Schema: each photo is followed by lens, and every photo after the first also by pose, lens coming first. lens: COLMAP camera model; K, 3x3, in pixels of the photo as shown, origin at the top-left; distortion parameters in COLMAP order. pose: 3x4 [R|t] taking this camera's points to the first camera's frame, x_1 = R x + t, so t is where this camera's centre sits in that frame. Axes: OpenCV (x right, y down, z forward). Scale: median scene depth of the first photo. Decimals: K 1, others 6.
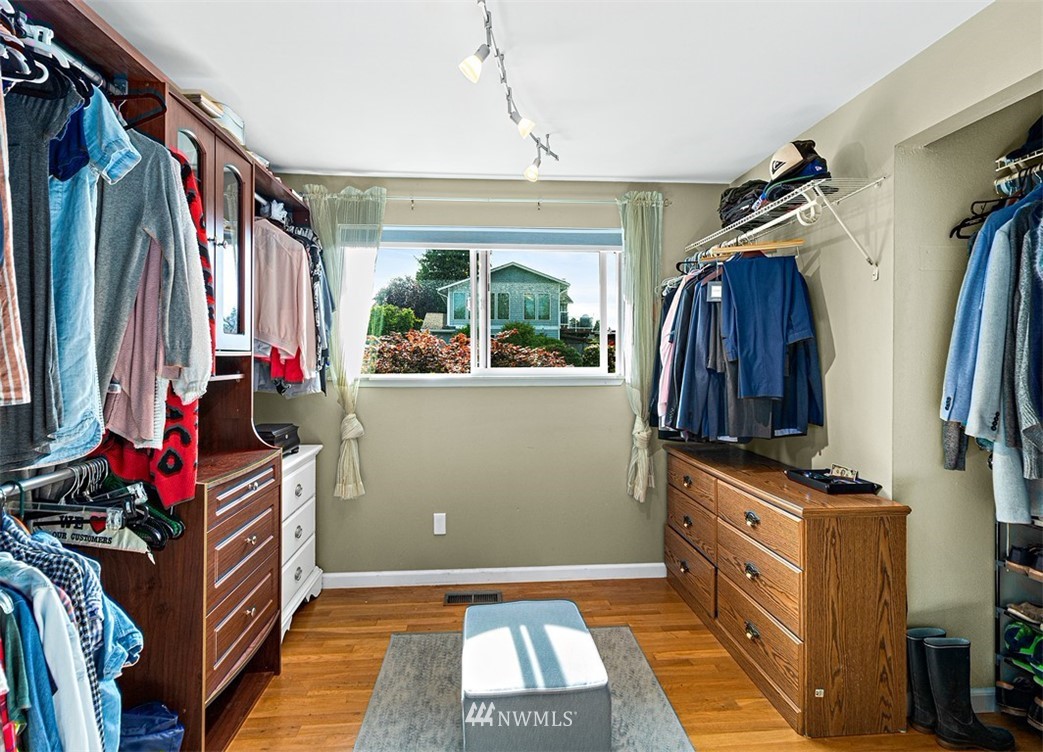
lens RADIAL K [[489.4, 0, 514.5], [0, 489.4, 354.7], [0, 0, 1]] dist [-0.002365, -0.003738]
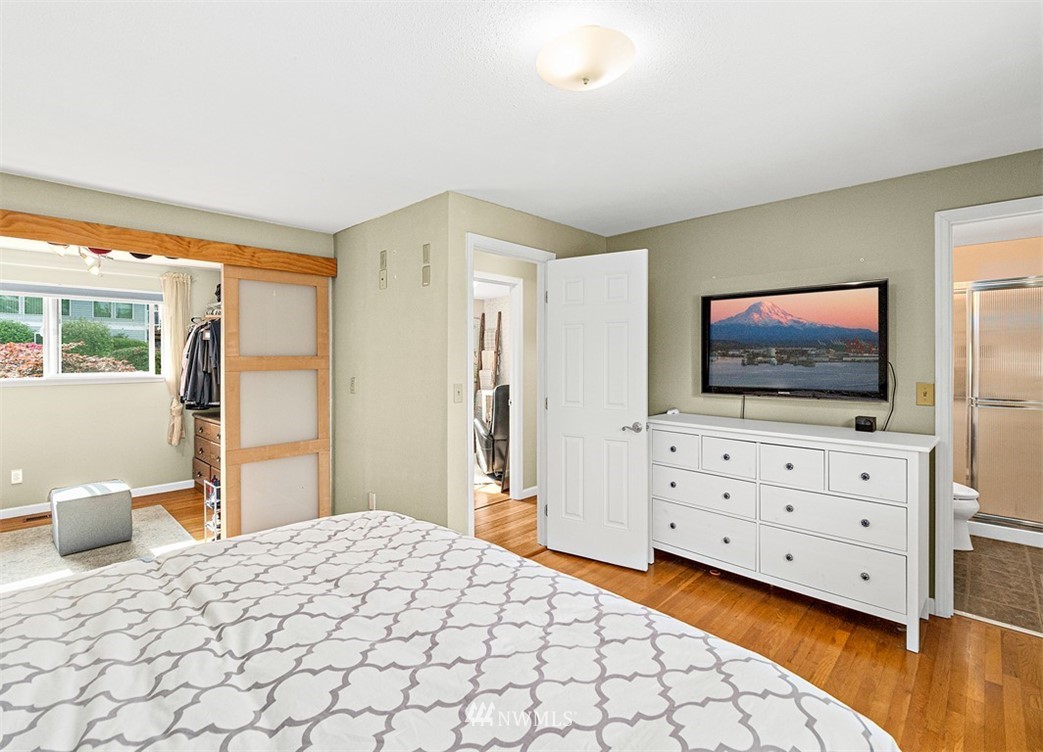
lens RADIAL K [[489.4, 0, 521.0], [0, 489.4, 366.1], [0, 0, 1]] dist [-0.002365, -0.003738]
pose [[0.739931, -0.005305, 0.672662, -0.009326], [-0.003844, 0.999919, 0.012114, -0.018182], [-0.672671, -0.011549, 0.739851, -1.122883]]
